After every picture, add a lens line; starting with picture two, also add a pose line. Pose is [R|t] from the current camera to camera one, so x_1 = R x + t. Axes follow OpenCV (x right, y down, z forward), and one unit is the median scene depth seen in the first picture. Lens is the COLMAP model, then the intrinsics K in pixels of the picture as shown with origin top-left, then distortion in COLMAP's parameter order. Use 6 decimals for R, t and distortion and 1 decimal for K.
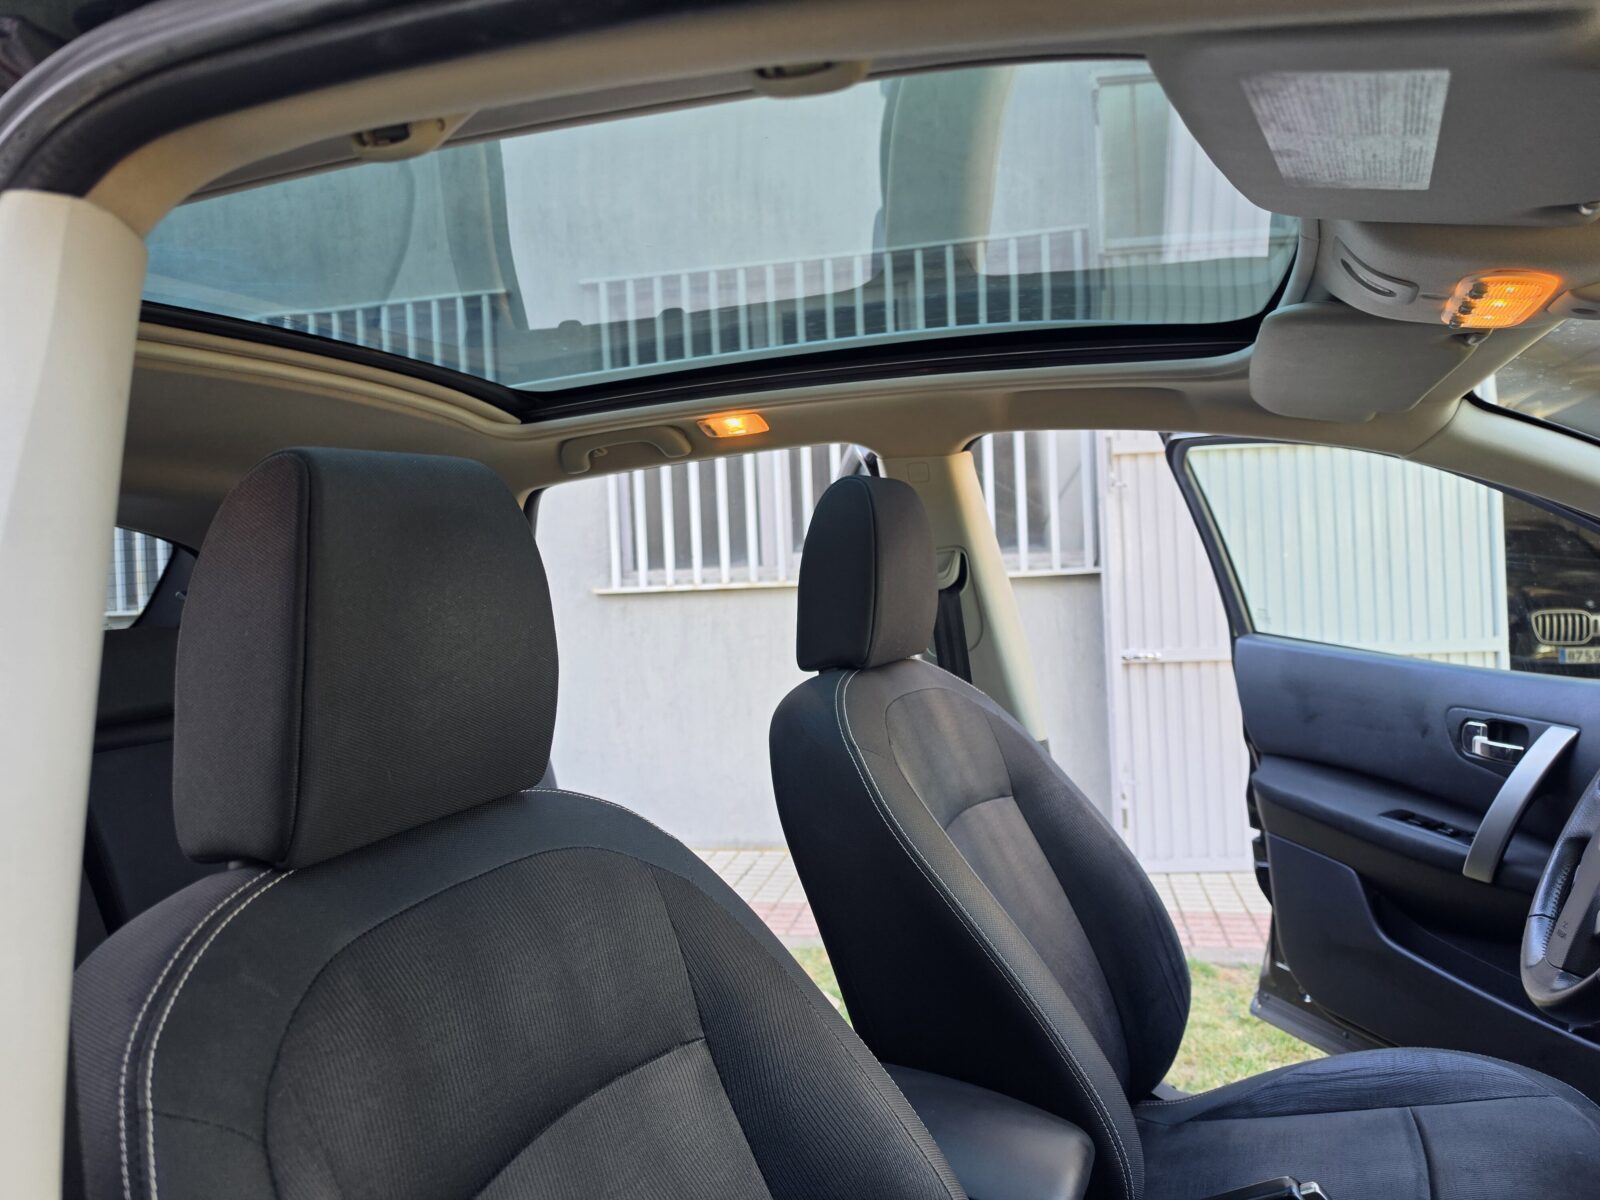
lens RADIAL K [[1110.2, 0, 827.1], [0, 1110.2, 565.8], [0, 0, 1]] dist [0.040054, -0.069733]
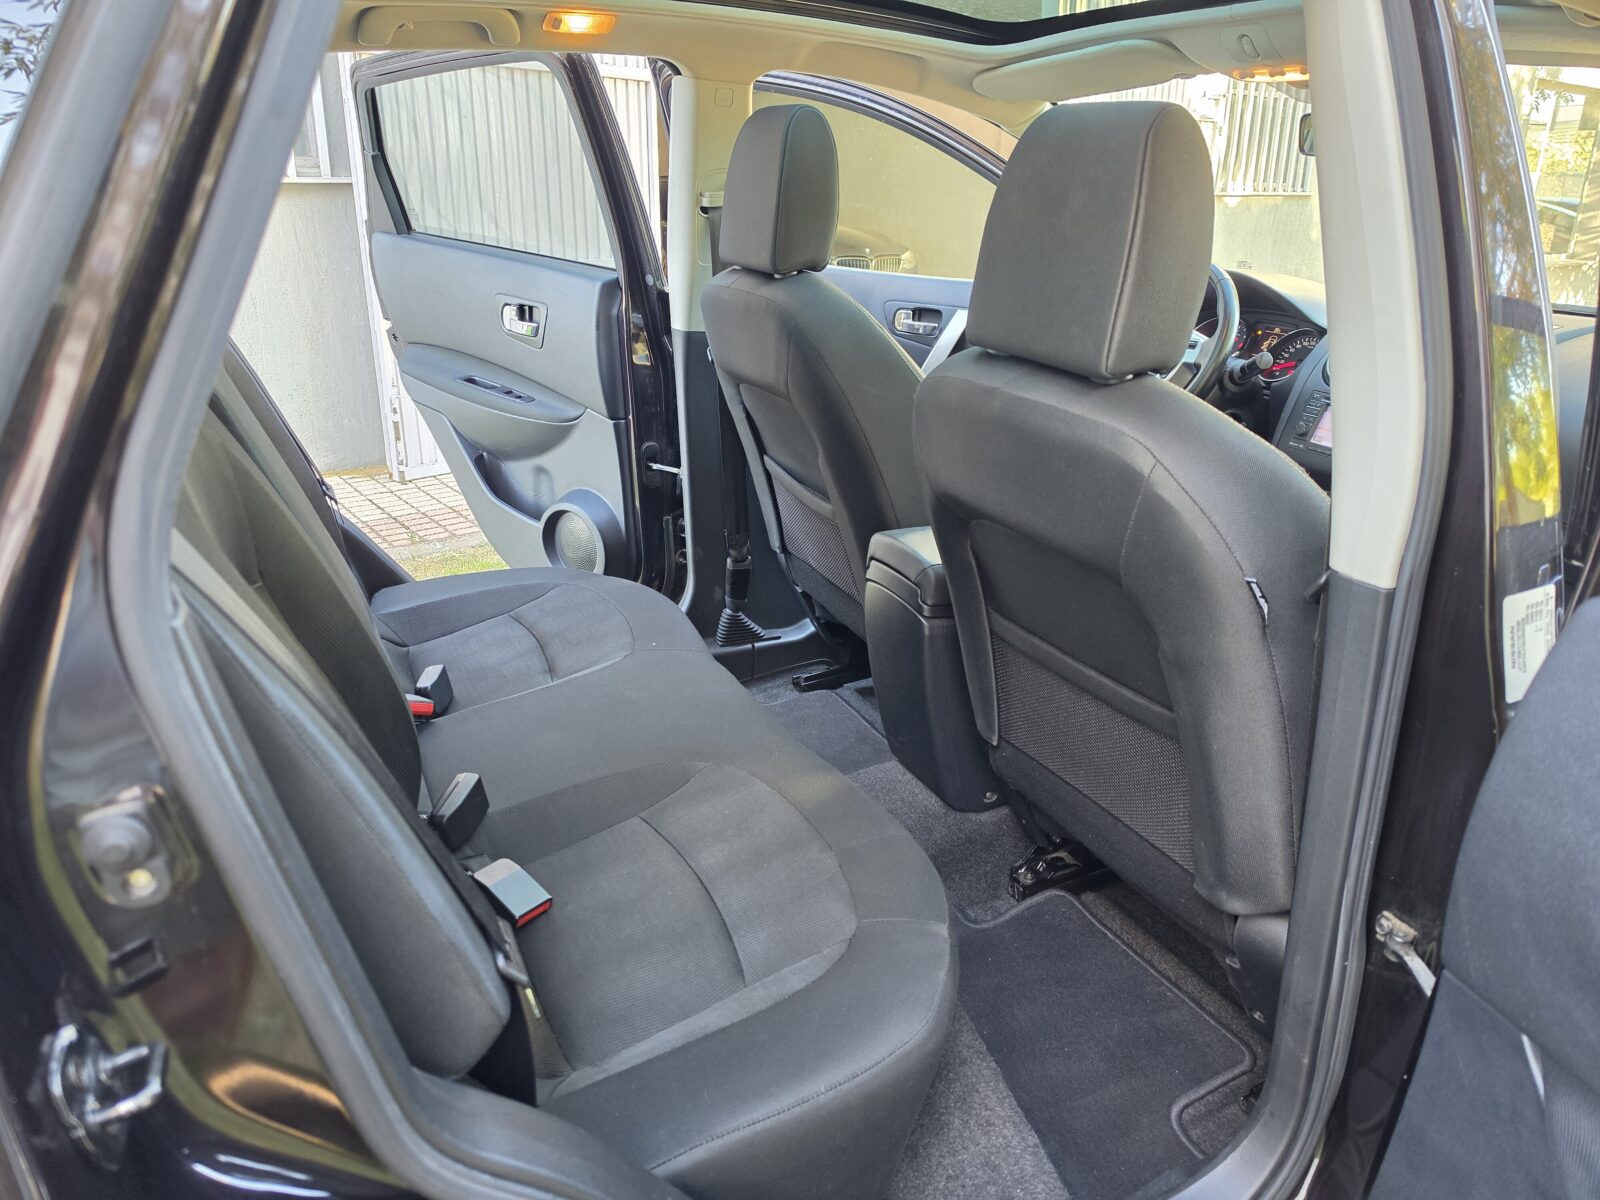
lens RADIAL K [[1076.9, 0, 783.2], [0, 1076.9, 617.9], [0, 0, 1]] dist [0.047639, -0.061595]
pose [[0.621144, -0.237392, 0.746877, -0.621791], [-0.057351, 0.936694, 0.345421, 0.025090], [-0.781595, -0.257390, 0.568207, 0.131617]]
